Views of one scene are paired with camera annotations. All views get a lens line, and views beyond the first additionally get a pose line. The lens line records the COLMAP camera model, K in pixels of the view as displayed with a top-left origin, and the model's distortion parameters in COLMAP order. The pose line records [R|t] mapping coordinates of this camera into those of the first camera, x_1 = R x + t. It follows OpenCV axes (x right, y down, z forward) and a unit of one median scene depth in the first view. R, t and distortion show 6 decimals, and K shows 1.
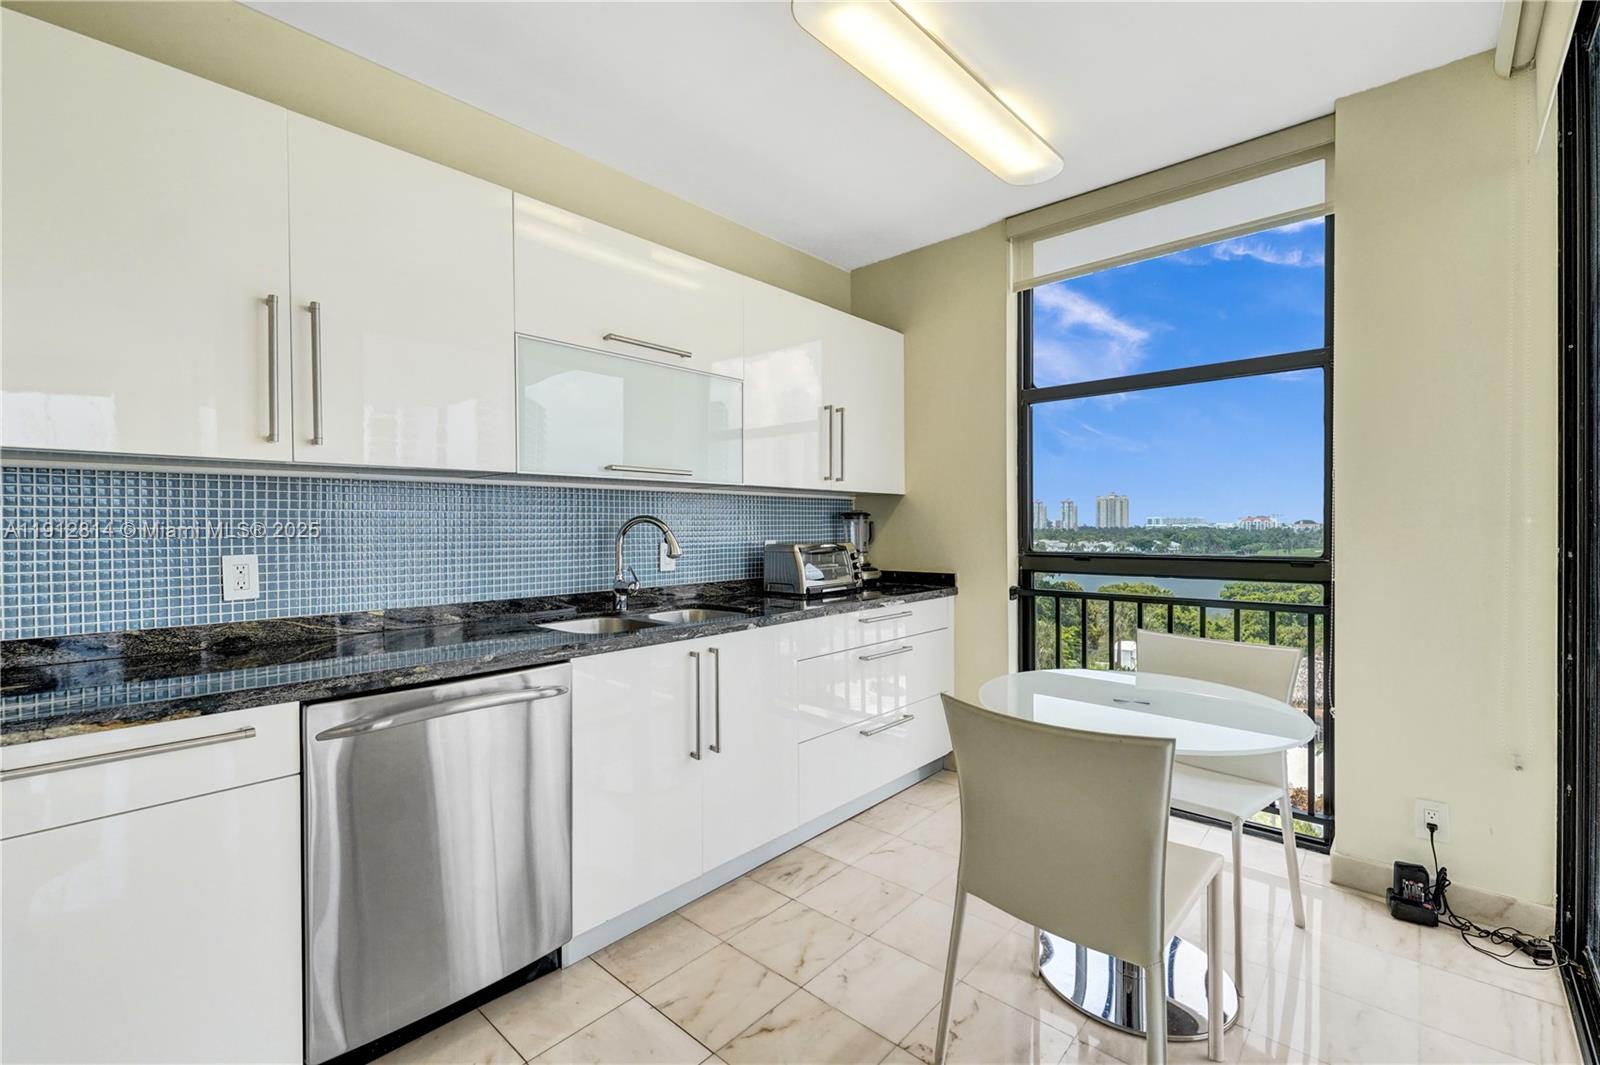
lens RADIAL K [[687.6, 0, 794.6], [0, 687.6, 529.7], [0, 0, 1]] dist [0.003261, 0.000054]
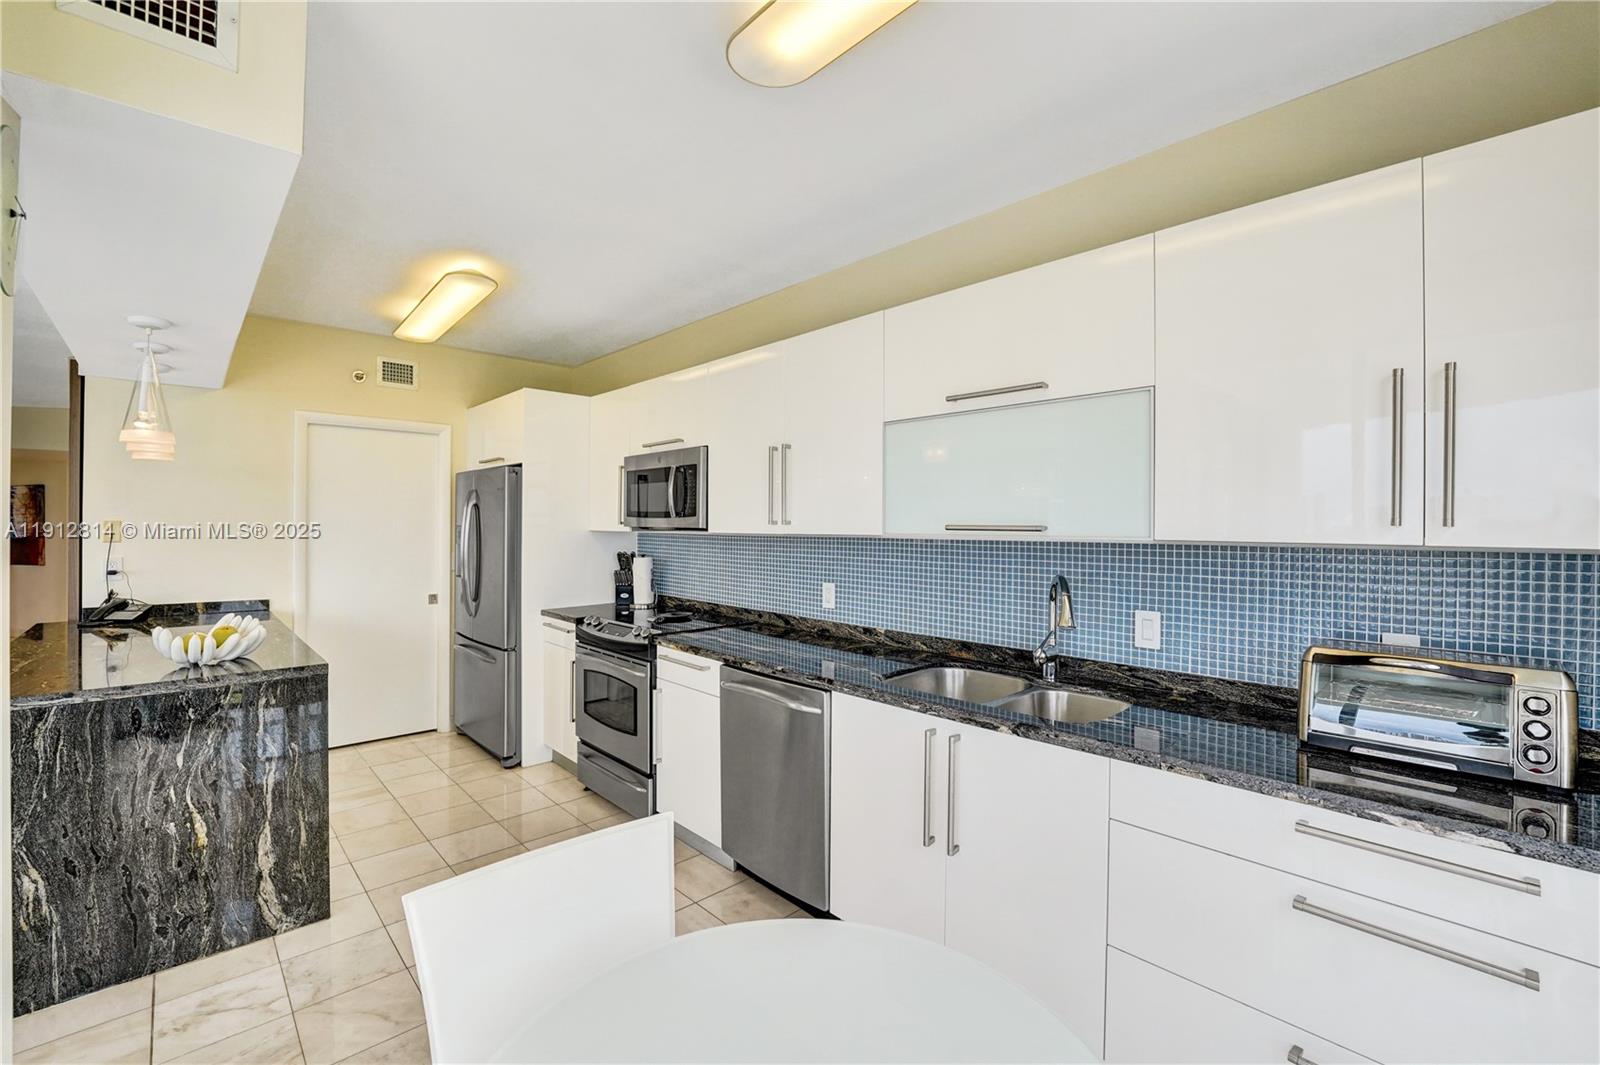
lens RADIAL K [[673.8, 0, 795.6], [0, 673.8, 524.9], [0, 0, 1]] dist [-0.022103, 0.000402]
pose [[-0.082056, 0.004330, -0.996618, 0.728696], [-0.010701, 0.999929, 0.005225, -0.094904], [0.996570, 0.011094, -0.082004, 0.840162]]
